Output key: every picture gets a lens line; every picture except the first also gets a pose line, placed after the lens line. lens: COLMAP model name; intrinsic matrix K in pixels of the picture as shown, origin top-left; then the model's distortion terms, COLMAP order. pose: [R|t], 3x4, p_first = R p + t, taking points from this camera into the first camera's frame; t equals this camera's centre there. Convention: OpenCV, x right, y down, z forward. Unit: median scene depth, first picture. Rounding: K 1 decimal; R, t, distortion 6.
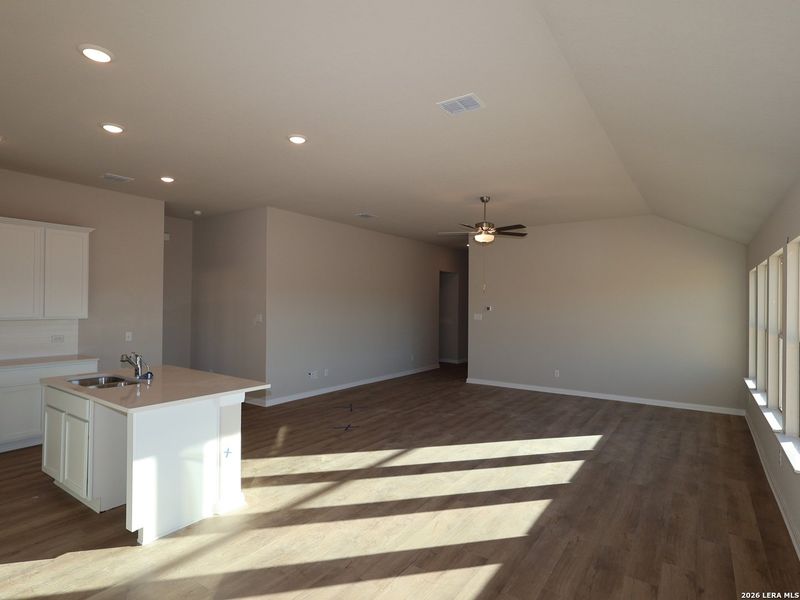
lens RADIAL K [[436.3, 0, 400.0], [0, 436.3, 300.0], [0, 0, 1]] dist [0.000536, -0.000183]
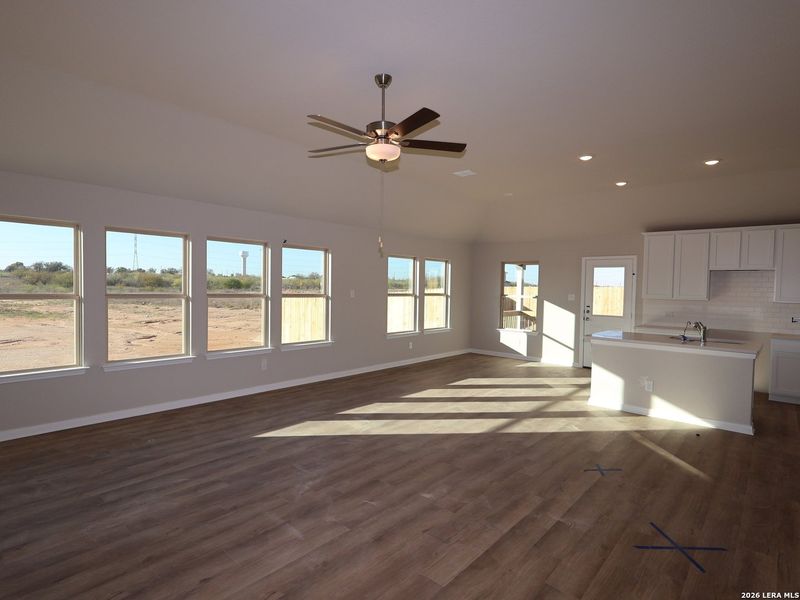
lens RADIAL K [[436.3, 0, 400.0], [0, 436.3, 300.0], [0, 0, 1]] dist [0.000536, -0.000183]
pose [[-0.993317, -0.032974, 0.110604, 0.128543], [-0.030811, 0.999300, 0.021211, 0.038426], [-0.111226, 0.017662, -0.993638, 1.900426]]
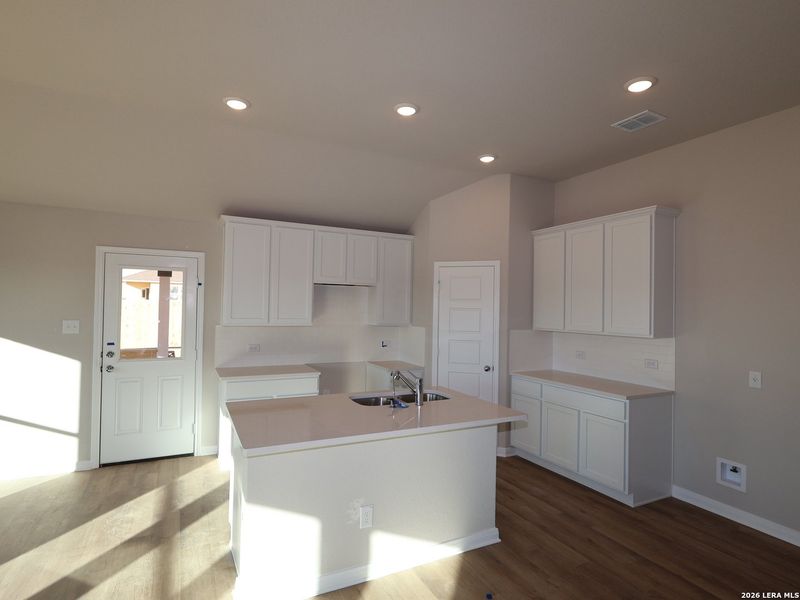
lens RADIAL K [[436.3, 0, 400.0], [0, 436.3, 300.0], [0, 0, 1]] dist [0.000536, -0.000183]
pose [[-0.474896, -0.033271, -0.879413, 0.081176], [-0.012828, 0.999441, -0.030885, 0.009562], [0.879948, -0.003386, -0.475057, 1.062533]]
